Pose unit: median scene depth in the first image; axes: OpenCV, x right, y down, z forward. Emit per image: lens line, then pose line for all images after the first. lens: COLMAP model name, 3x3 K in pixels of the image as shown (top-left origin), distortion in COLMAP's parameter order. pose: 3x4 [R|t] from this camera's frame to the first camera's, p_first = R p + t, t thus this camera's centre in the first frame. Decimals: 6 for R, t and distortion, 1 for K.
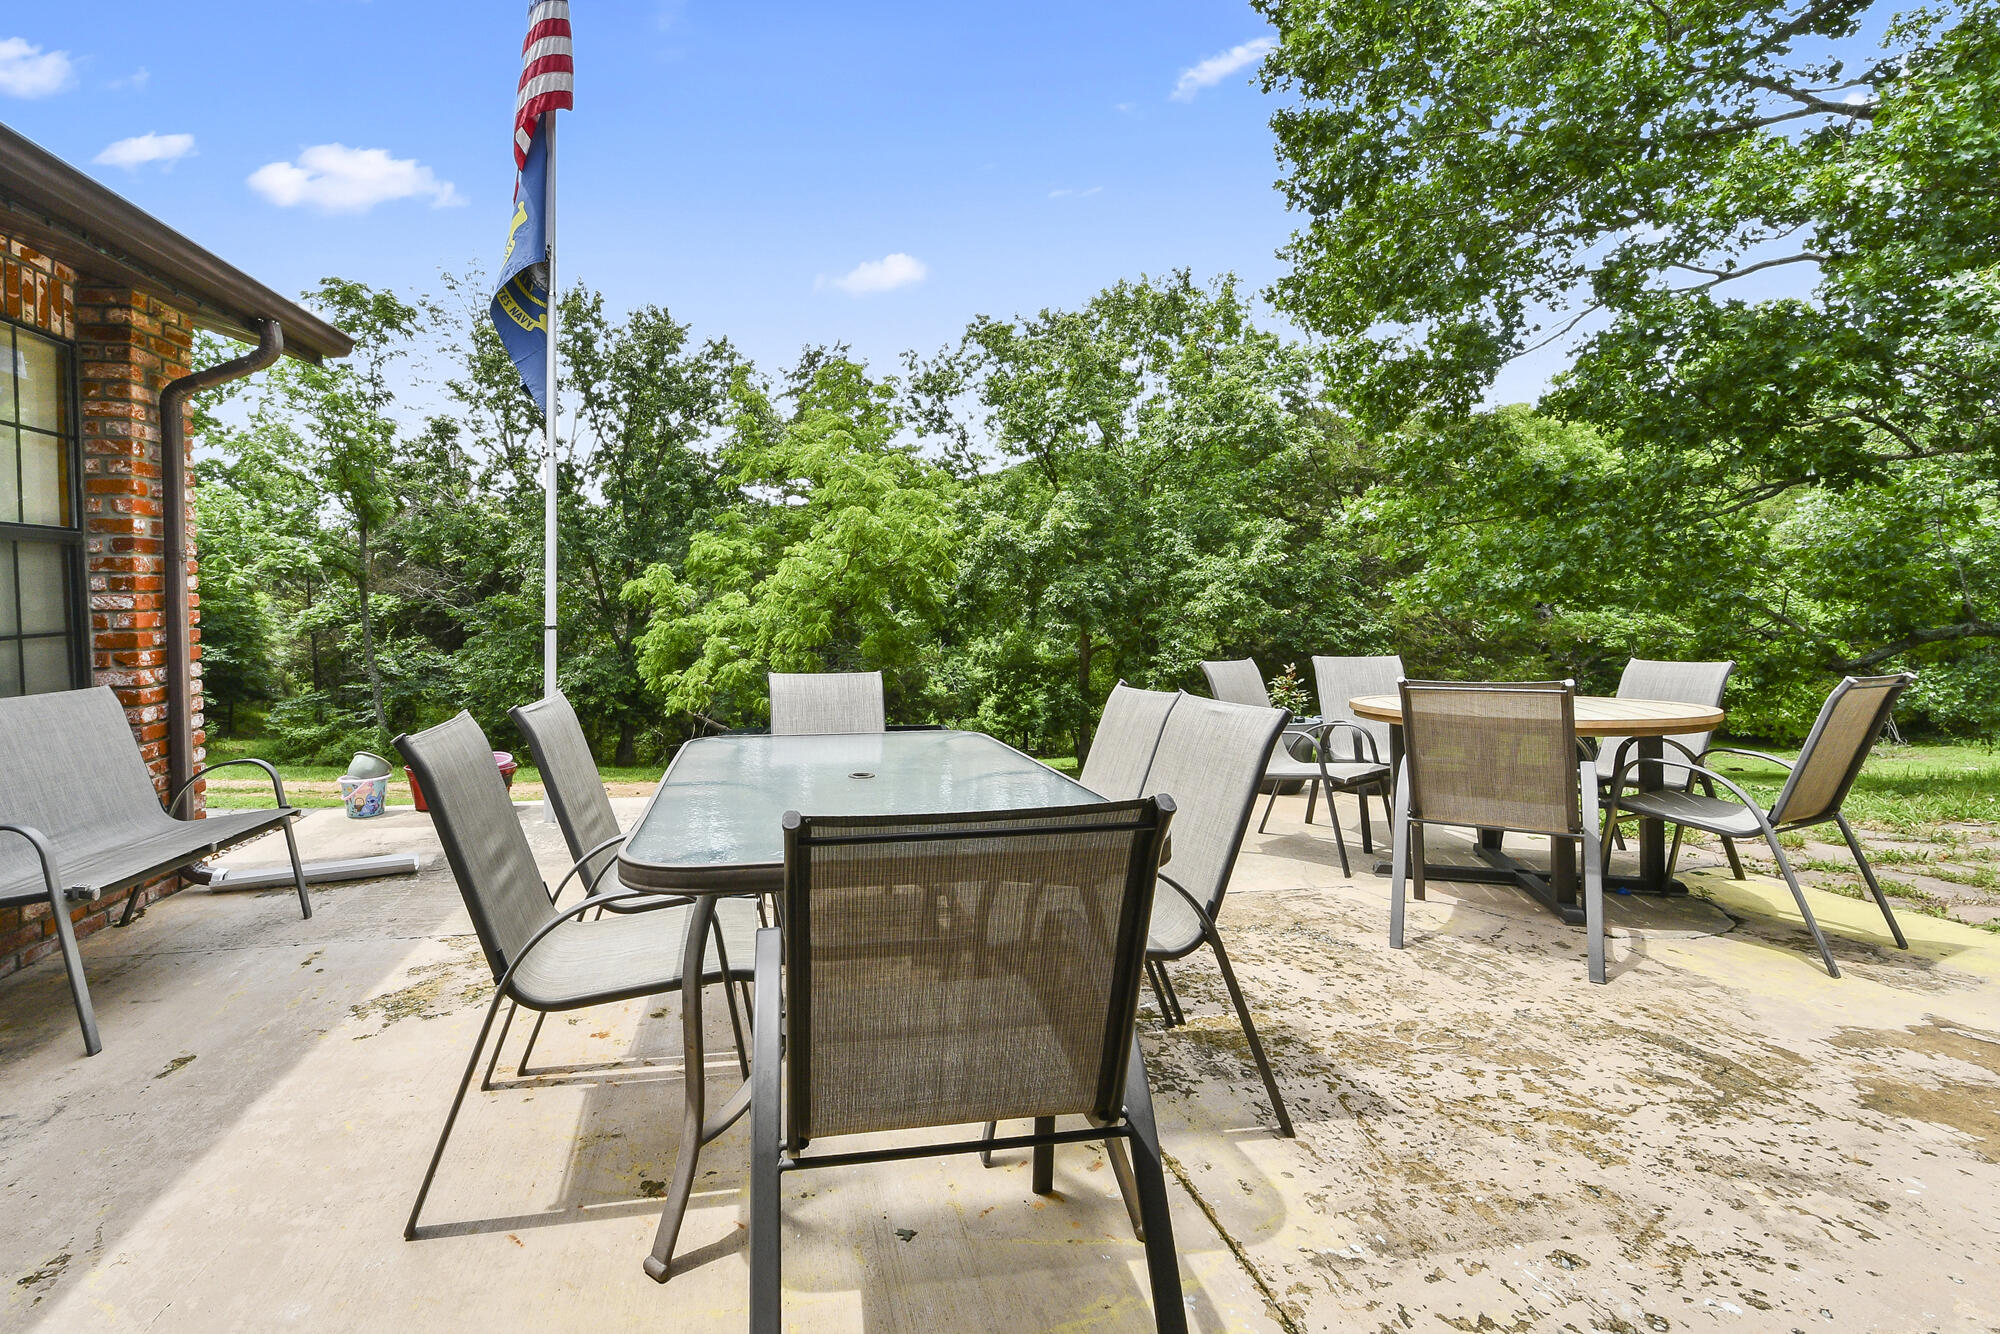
lens RADIAL K [[1009.7, 0, 1000.0], [0, 1009.7, 667.0], [0, 0, 1]] dist [0.032928, -0.035877]
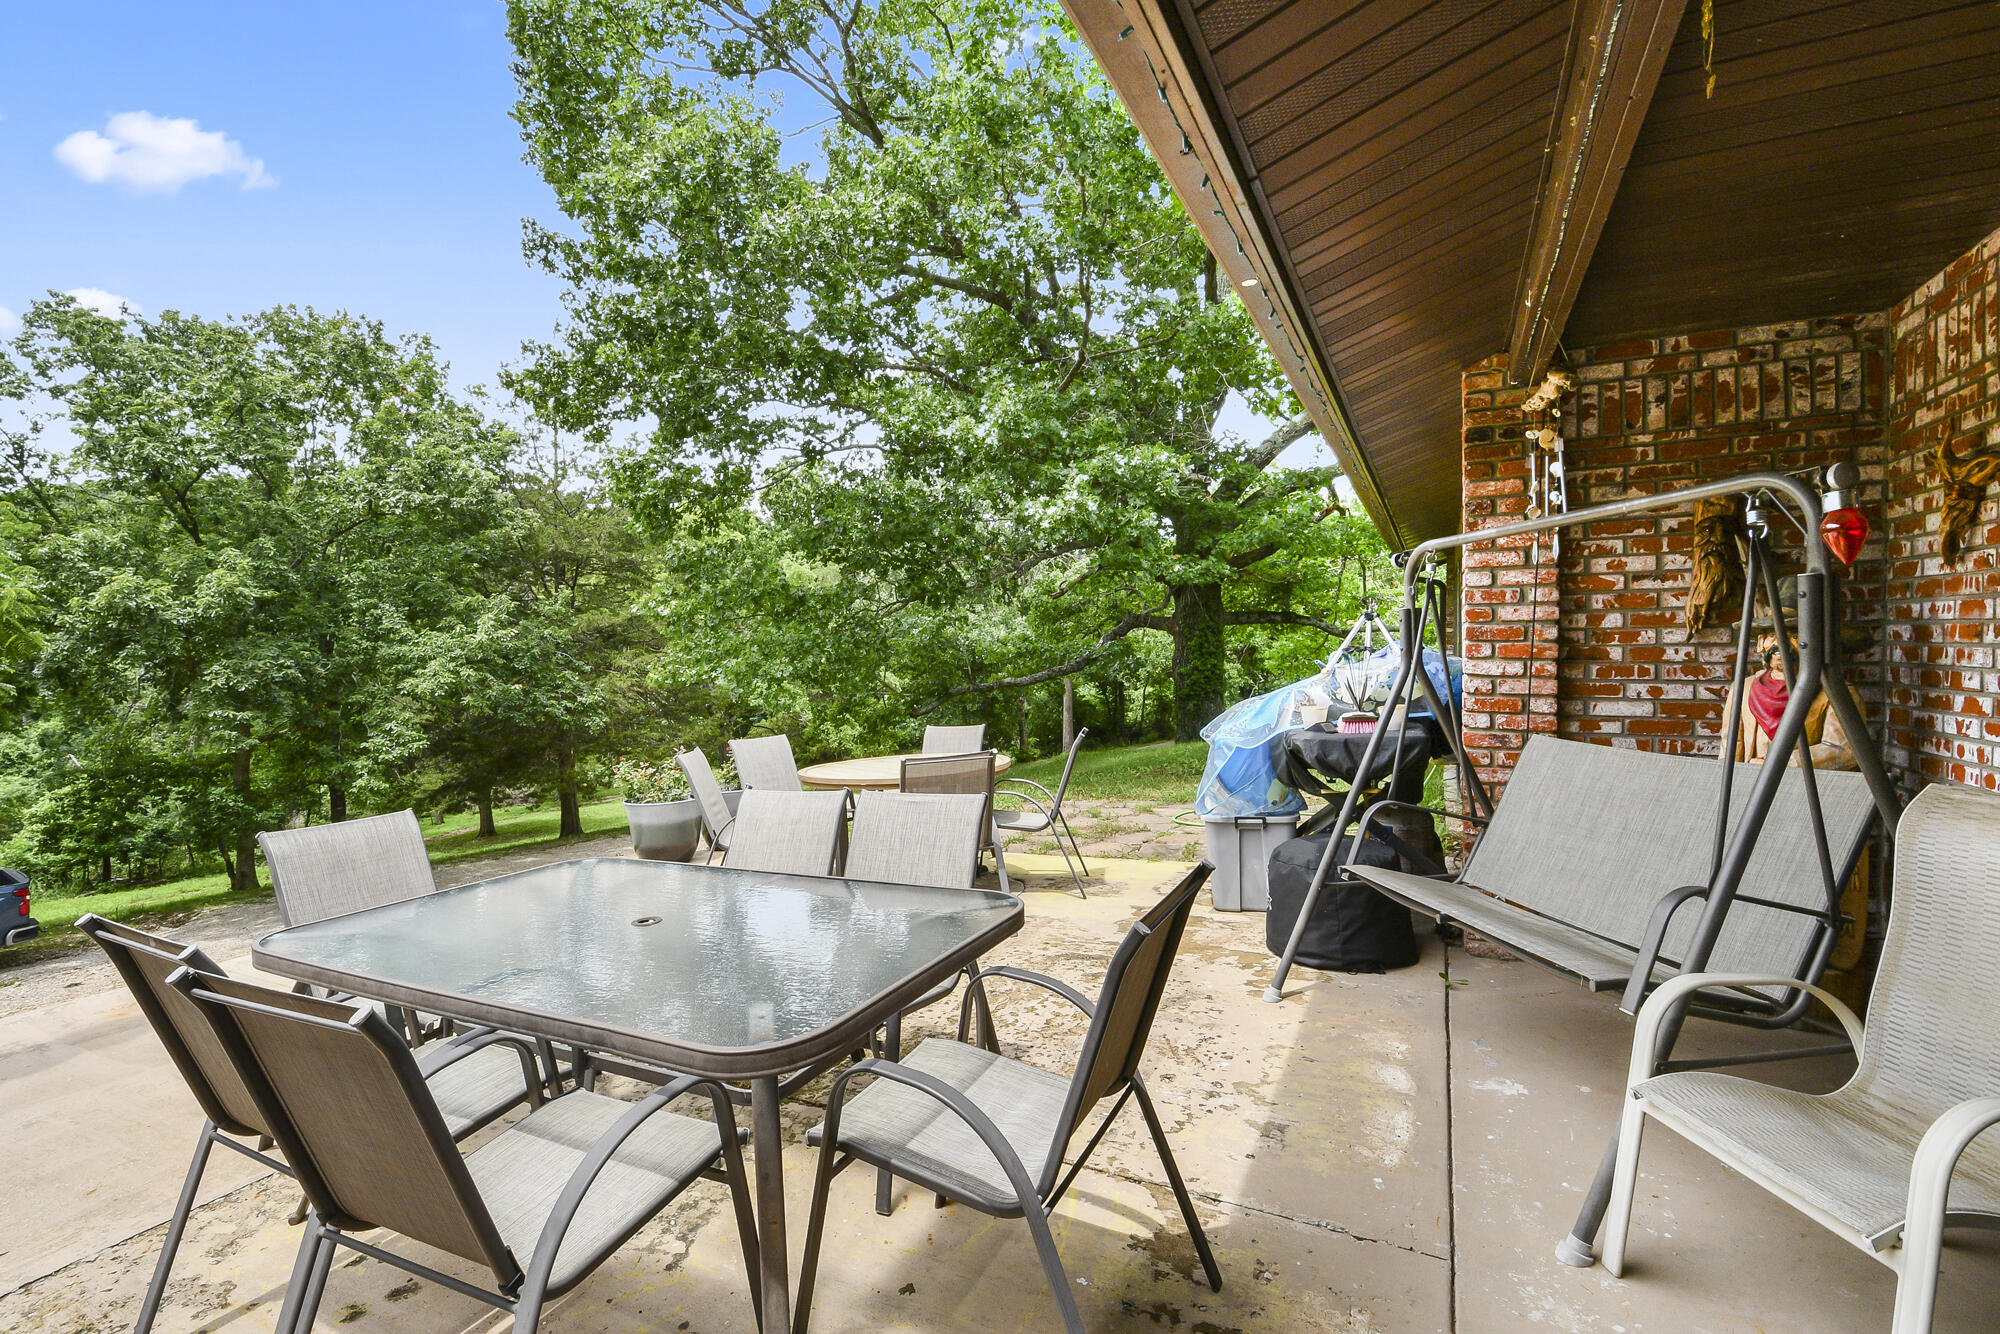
lens RADIAL K [[890.8, 0, 1066.0], [0, 890.8, 663.1], [0, 0, 1]] dist [0.026349, 0.000263]
pose [[0.523268, -0.009232, 0.852118, -0.200281], [0.052499, 0.998391, -0.021422, -0.030902], [-0.850550, 0.055944, 0.522911, 0.057150]]
